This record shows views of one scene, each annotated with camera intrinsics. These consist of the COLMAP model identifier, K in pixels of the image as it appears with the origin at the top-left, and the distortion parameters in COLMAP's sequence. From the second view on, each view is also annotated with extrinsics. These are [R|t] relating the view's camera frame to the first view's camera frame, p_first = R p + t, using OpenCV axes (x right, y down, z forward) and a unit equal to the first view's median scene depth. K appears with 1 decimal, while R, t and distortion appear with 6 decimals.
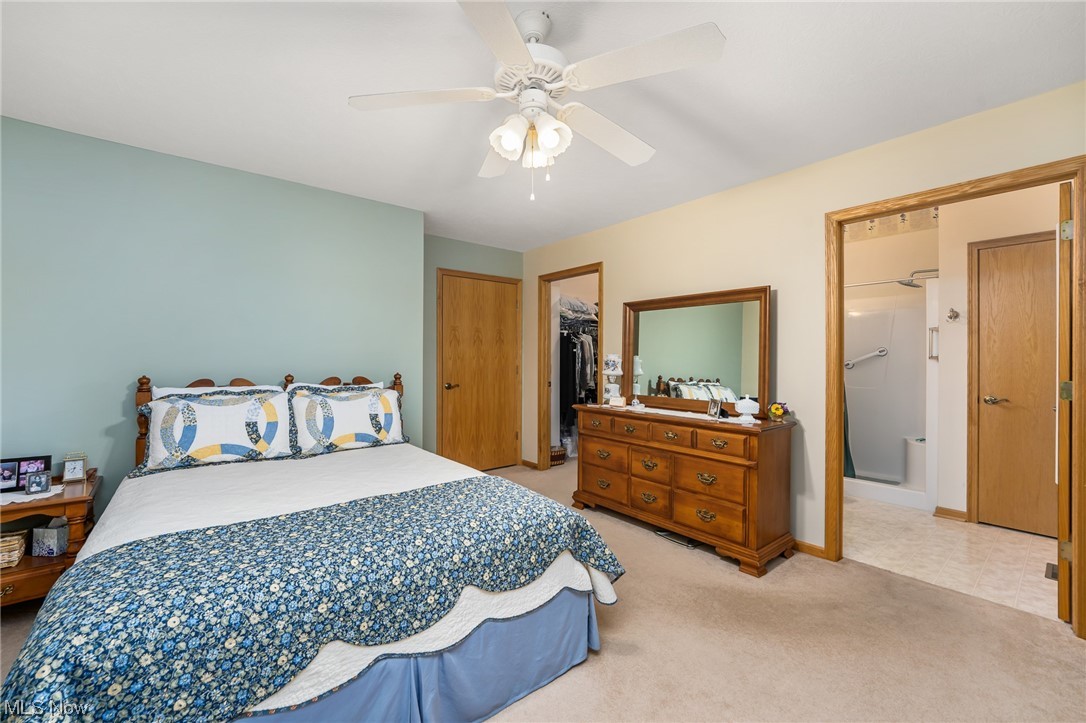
lens RADIAL K [[444.3, 0, 543.0], [0, 444.3, 361.5], [0, 0, 1]] dist [-0.002961, -0.000106]
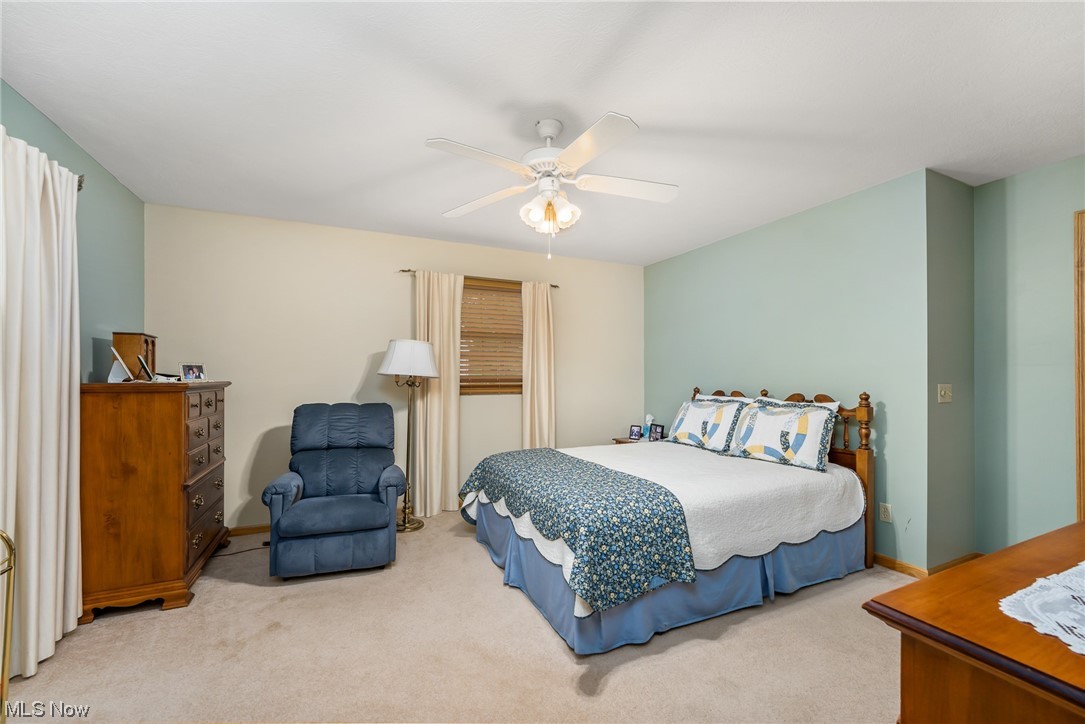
lens RADIAL K [[439.3, 0, 542.1], [0, 439.3, 370.3], [0, 0, 1]] dist [-0.033380, 0.010335]
pose [[-0.242401, -0.019892, -0.969972, 2.894832], [-0.006452, 0.999801, -0.018892, 0.015397], [0.970155, 0.001678, -0.242481, 2.954399]]
